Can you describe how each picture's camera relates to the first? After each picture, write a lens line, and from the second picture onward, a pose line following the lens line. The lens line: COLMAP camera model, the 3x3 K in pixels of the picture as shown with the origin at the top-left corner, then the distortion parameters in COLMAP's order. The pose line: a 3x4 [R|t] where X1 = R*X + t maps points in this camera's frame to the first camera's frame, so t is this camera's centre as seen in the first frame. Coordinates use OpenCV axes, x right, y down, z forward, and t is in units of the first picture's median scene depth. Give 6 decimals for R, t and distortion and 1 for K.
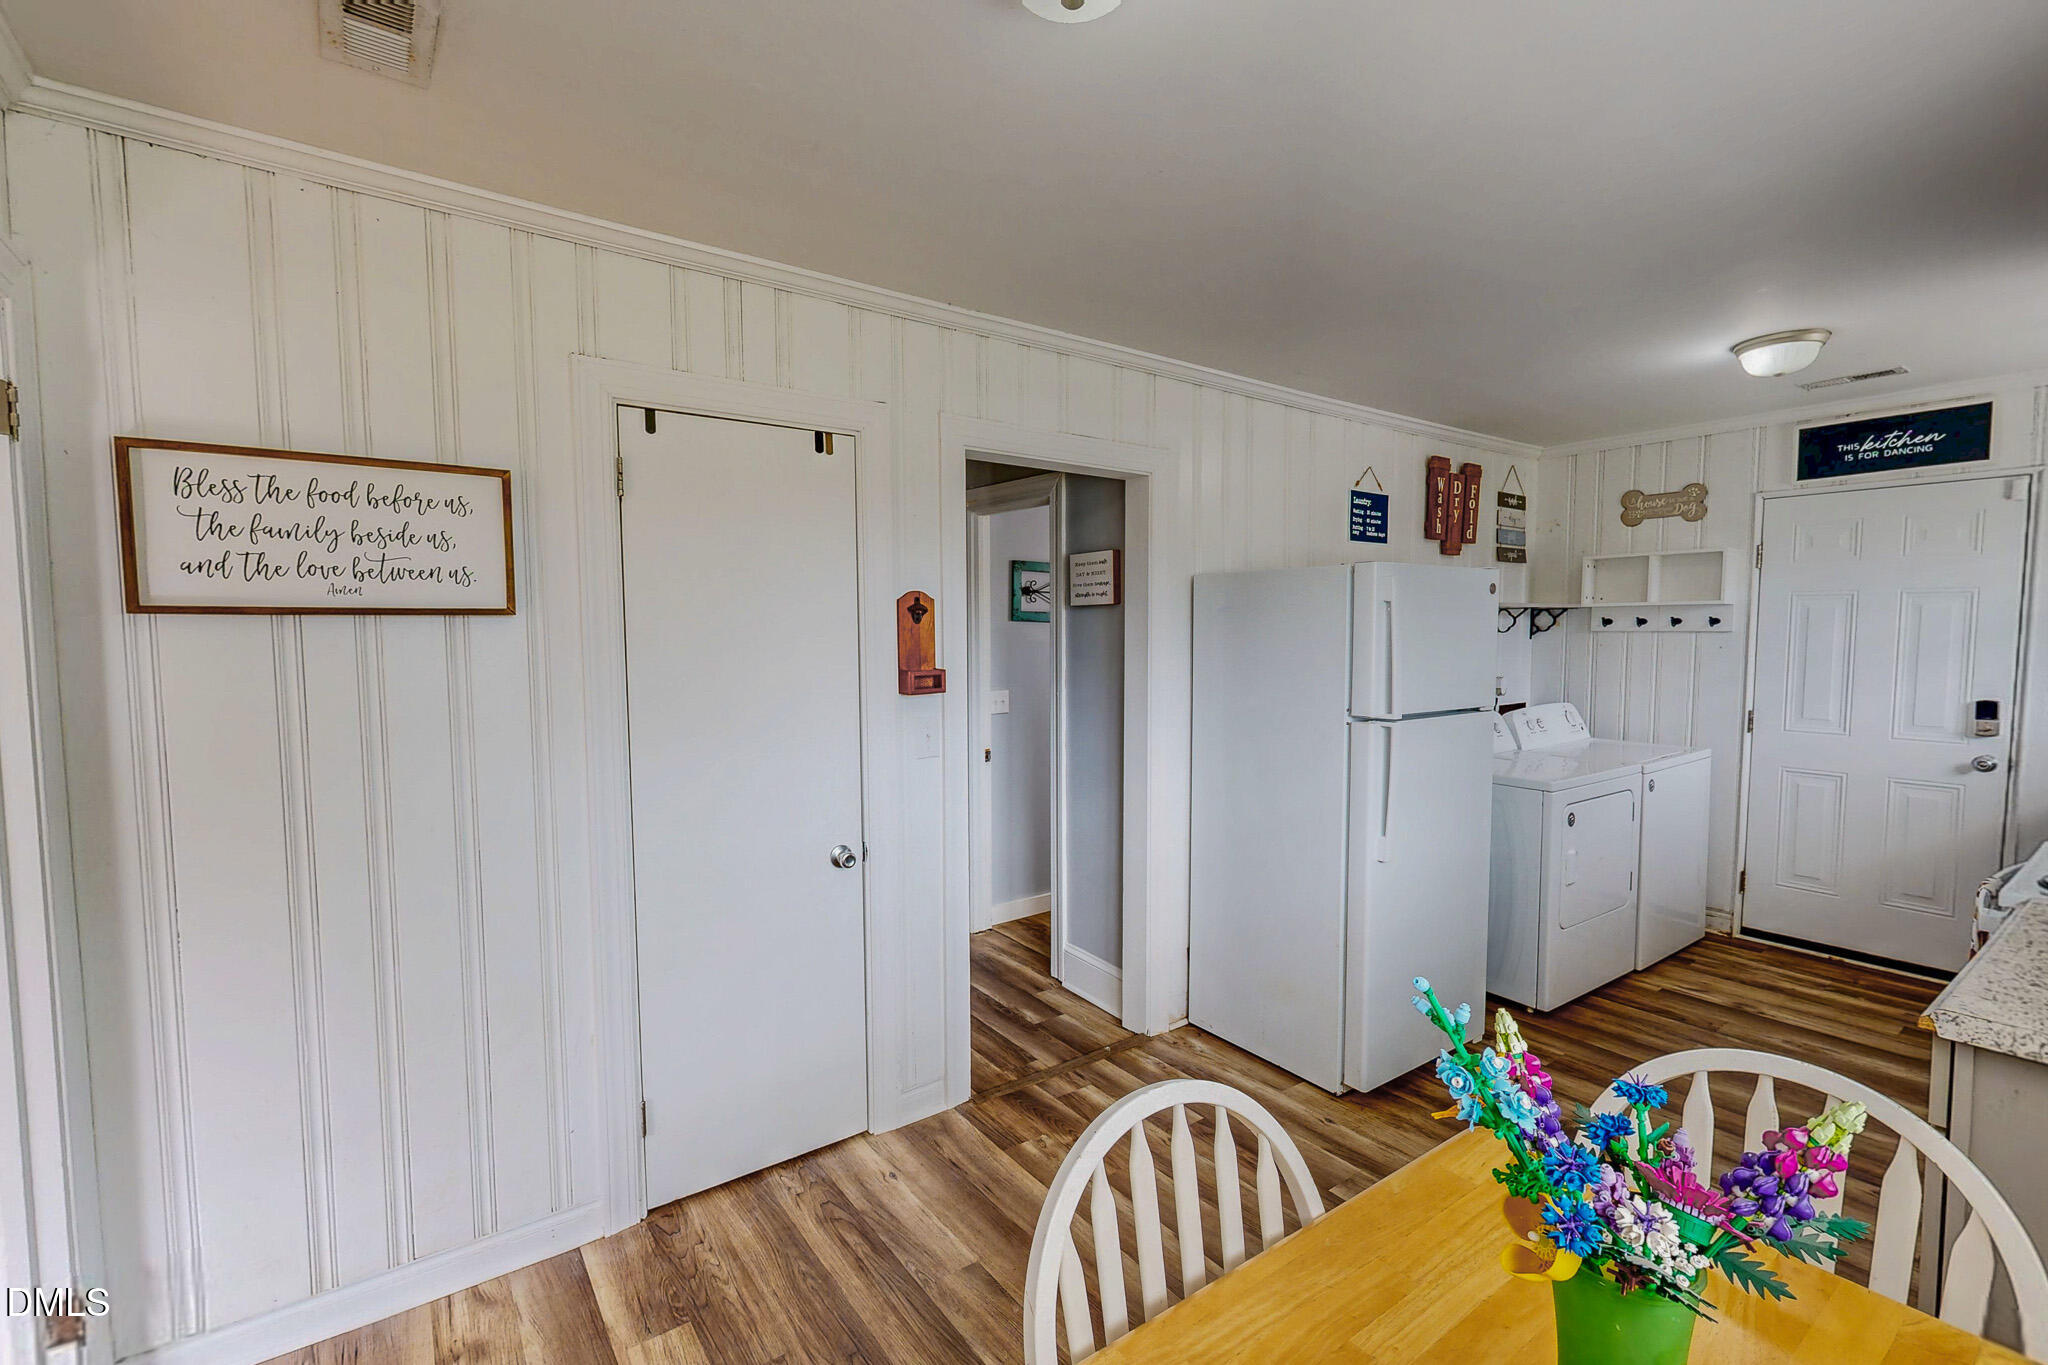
lens RADIAL K [[893.1, 0, 1029.3], [0, 893.1, 685.2], [0, 0, 1]] dist [0.002831, -0.000240]
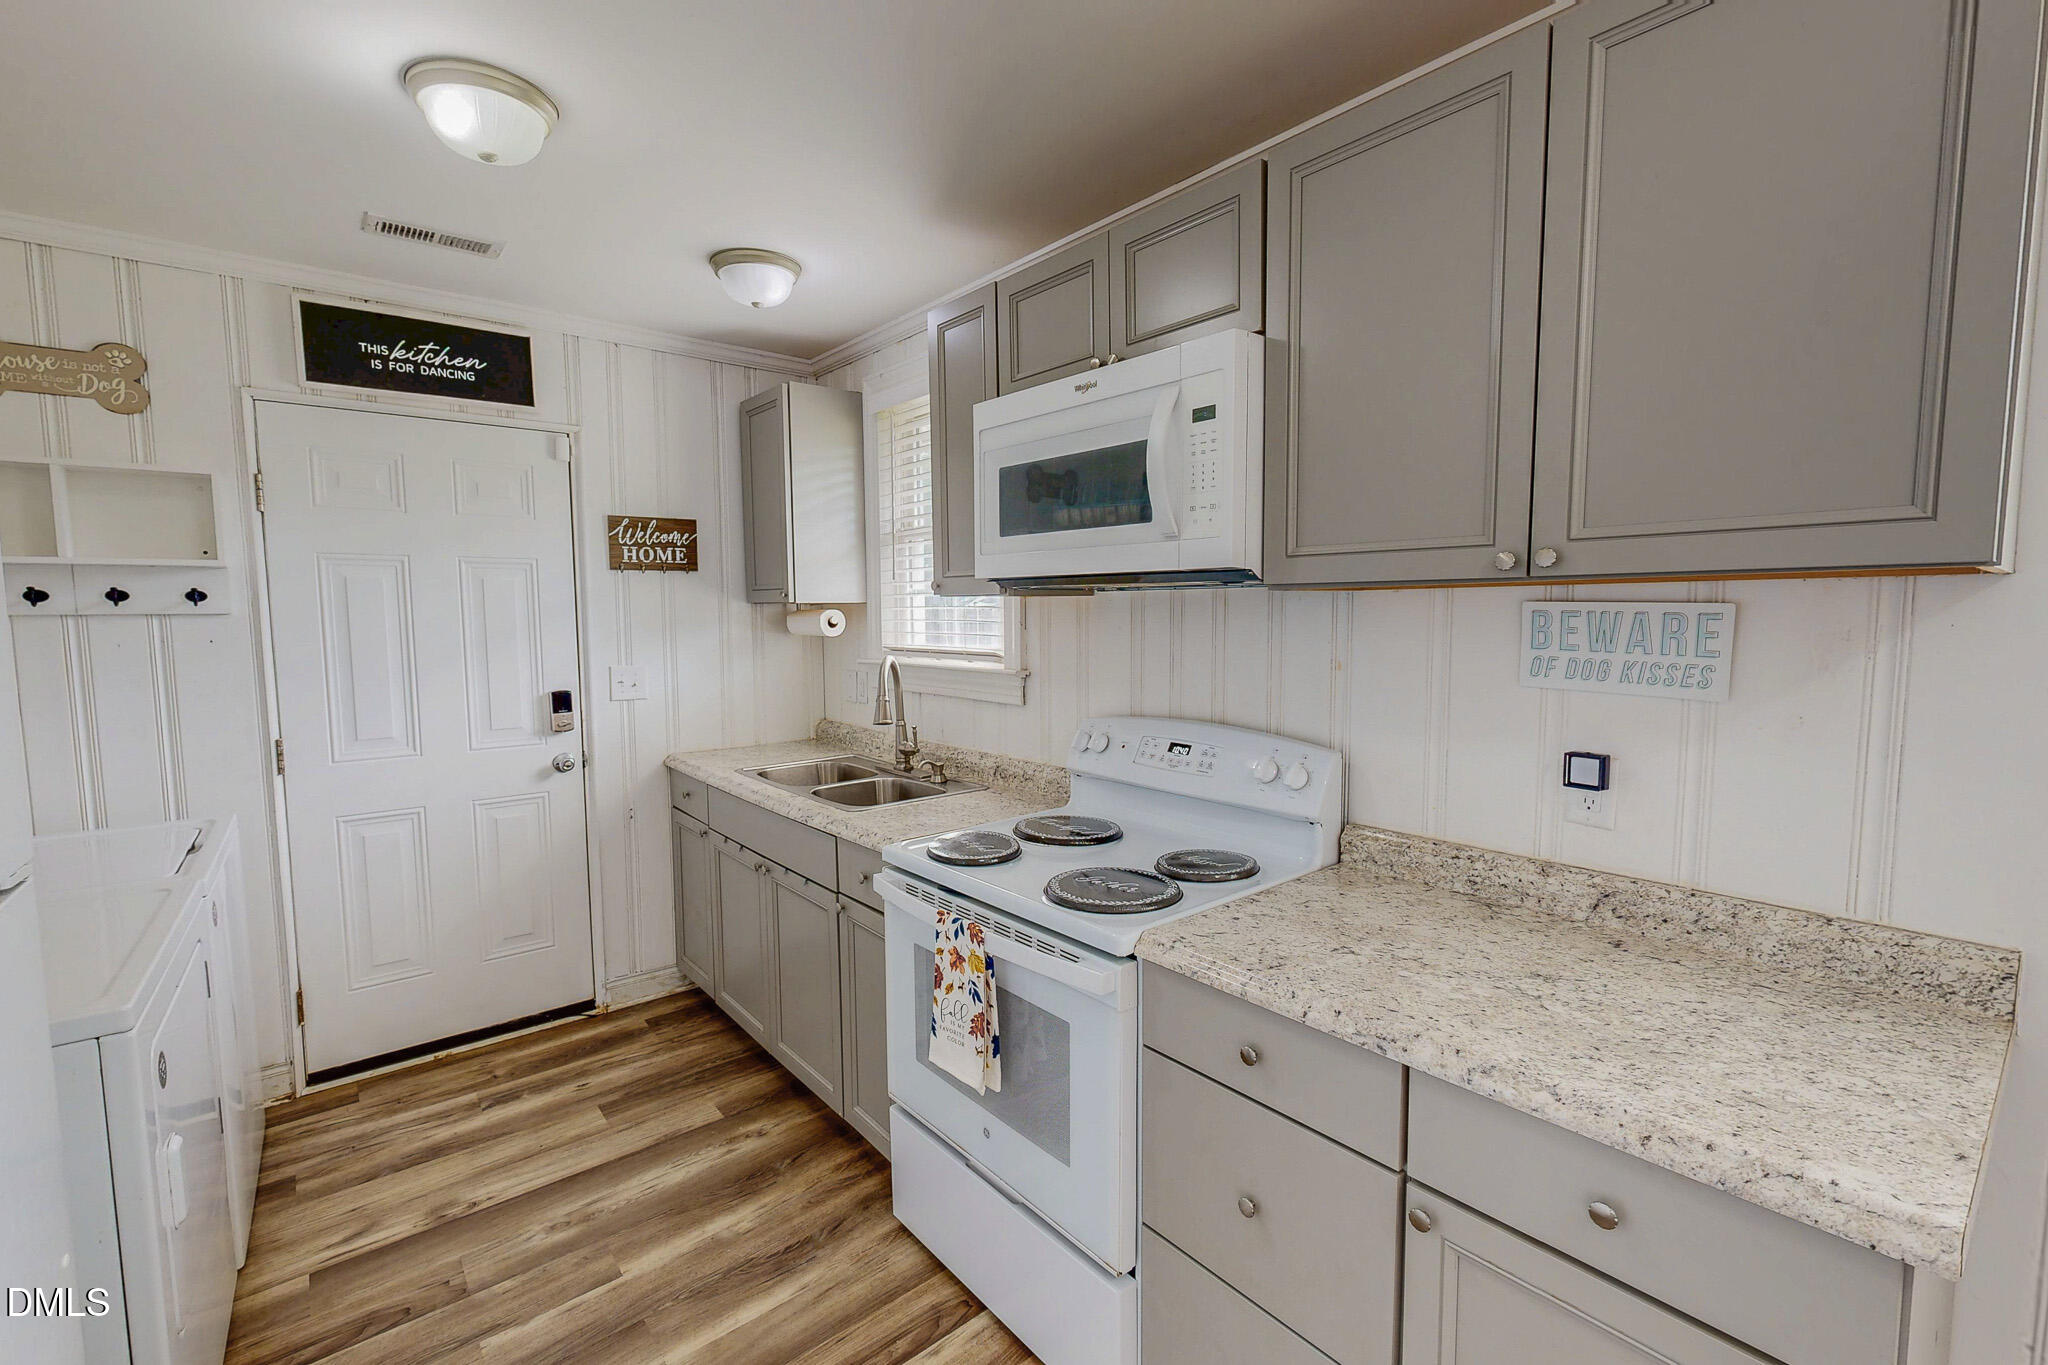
lens RADIAL K [[893.1, 0, 1023.2], [0, 893.1, 688.8], [0, 0, 1]] dist [0.002831, -0.000240]
pose [[-0.051193, -0.086722, 0.994916, 0.174474], [0.072253, 0.993290, 0.090298, -0.028945], [-0.996072, 0.076509, -0.044583, 0.556369]]
